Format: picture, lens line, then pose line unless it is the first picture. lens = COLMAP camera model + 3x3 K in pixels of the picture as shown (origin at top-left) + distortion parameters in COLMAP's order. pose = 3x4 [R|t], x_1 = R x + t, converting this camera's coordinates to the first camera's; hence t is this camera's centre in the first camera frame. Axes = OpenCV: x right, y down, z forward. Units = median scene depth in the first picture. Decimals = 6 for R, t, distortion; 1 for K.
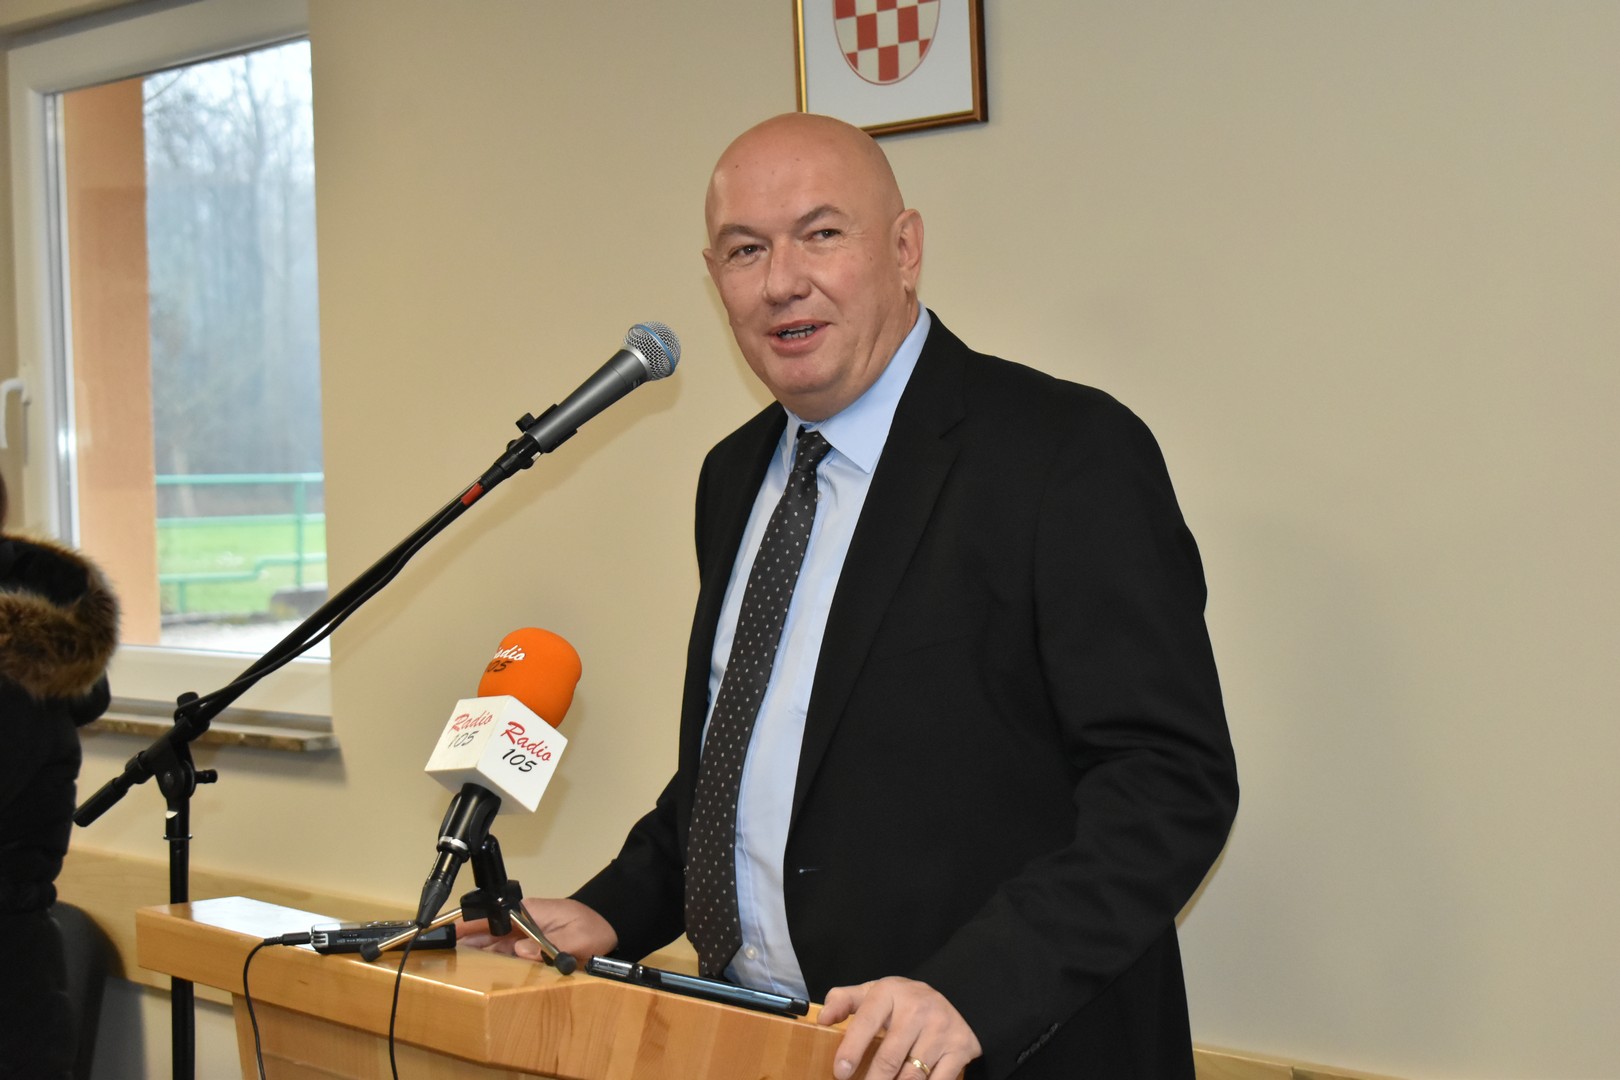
lens RADIAL K [[3216.7, 0, 813.2], [0, 3216.7, 540.8], [0, 0, 1]] dist [-0.092964, 0.000000]
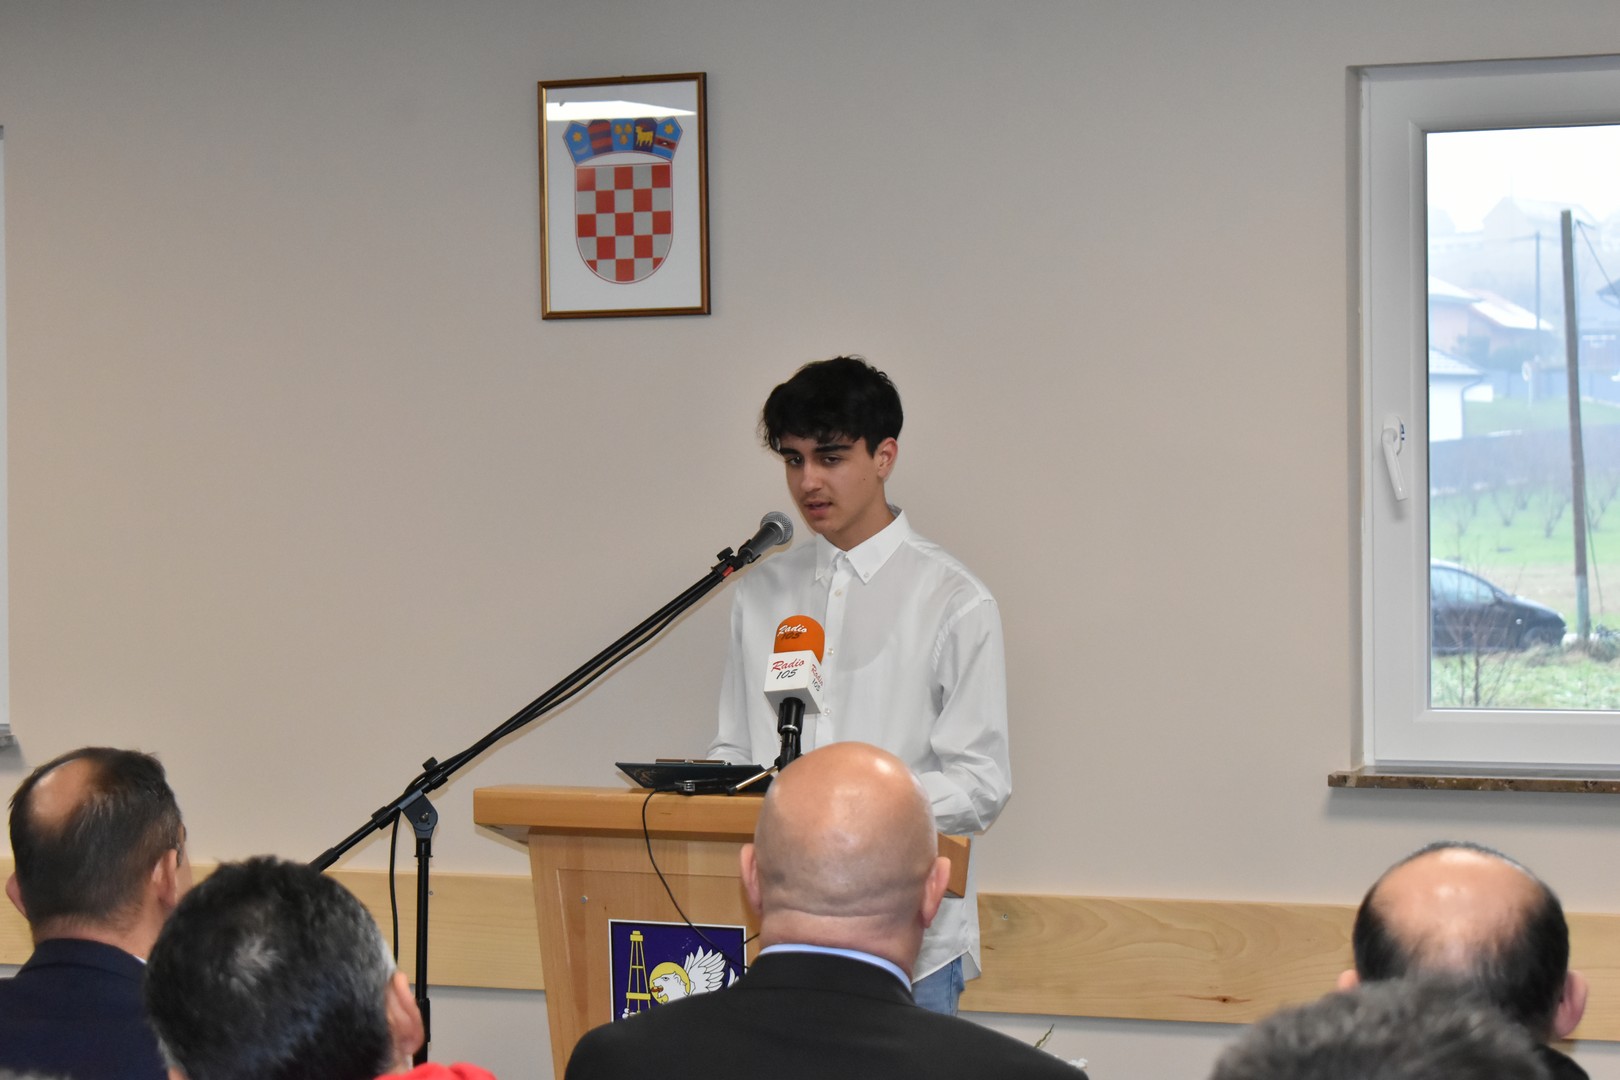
lens RADIAL K [[3671.9, 0, 810.3], [0, 3671.9, 540.9], [0, 0, 1]] dist [-0.104805, 0.000000]
pose [[0.878184, 0.013078, 0.478144, -1.110877], [-0.001369, 0.999691, -0.024829, 0.037009], [-0.478321, 0.021149, 0.877930, -0.878844]]
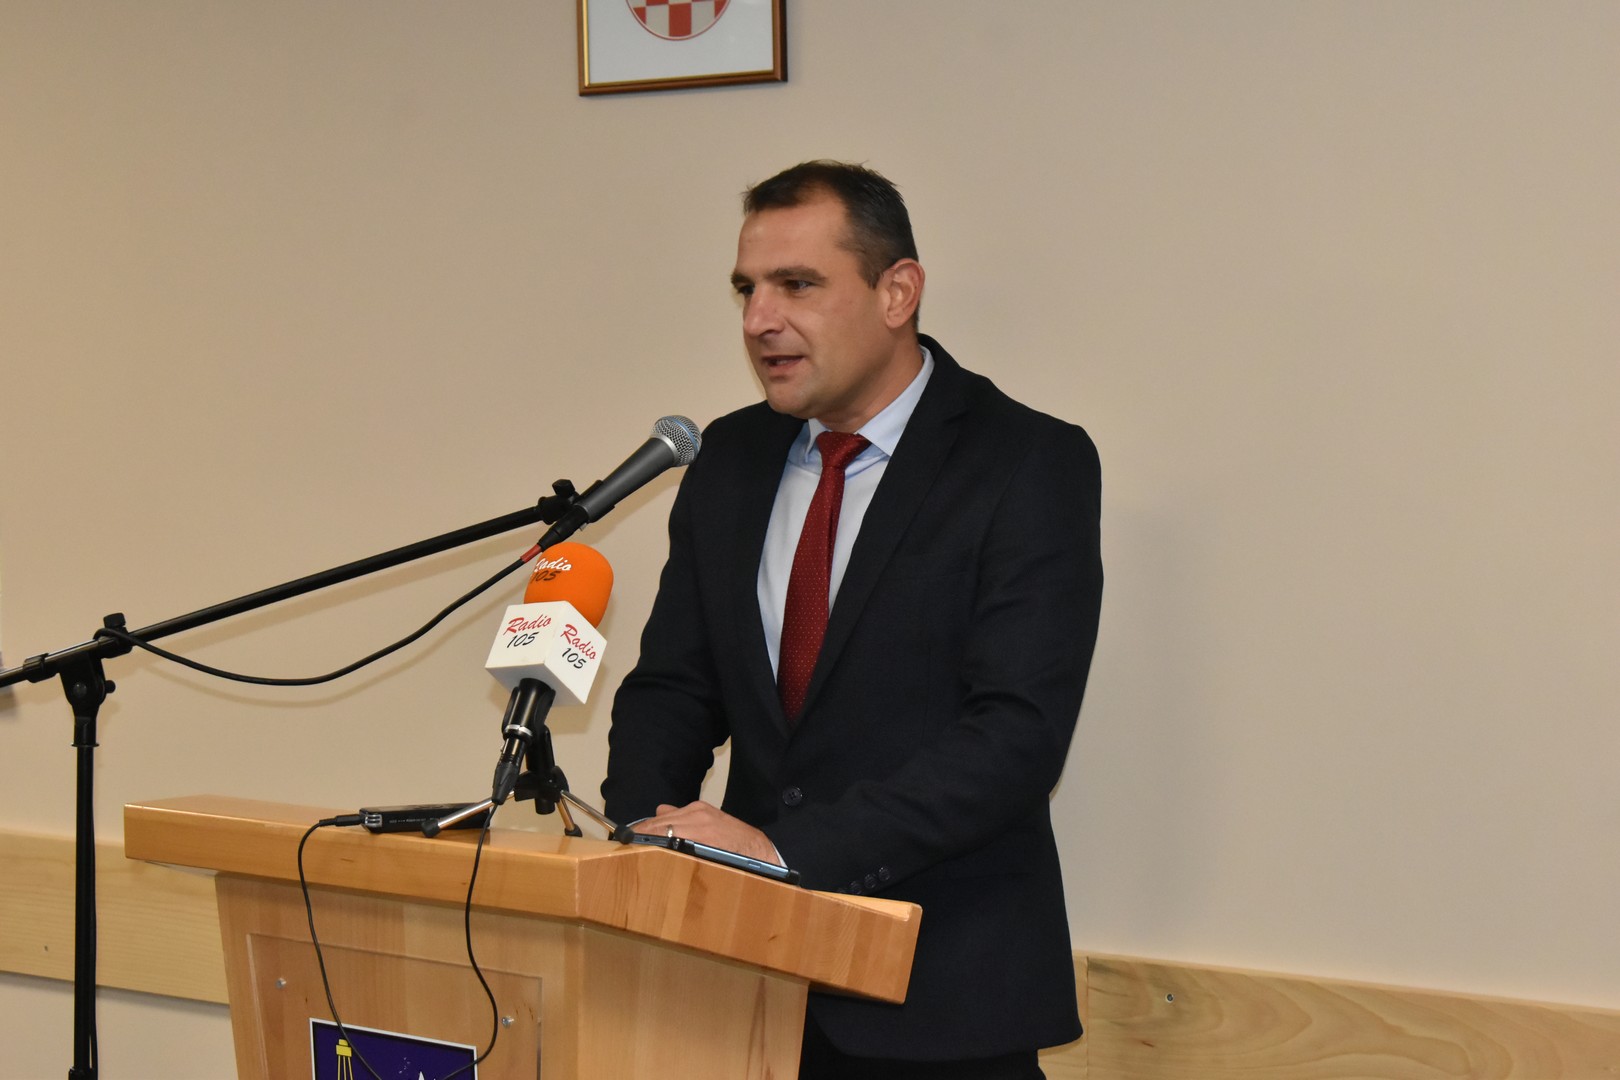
lens RADIAL K [[3671.9, 0, 809.2], [0, 3671.9, 538.1], [0, 0, 1]] dist [-0.104805, 0.000000]
pose [[0.977825, 0.010359, 0.209166, -0.278654], [-0.013291, 0.999832, 0.012618, 0.008309], [-0.209000, -0.015118, 0.977799, -0.282636]]
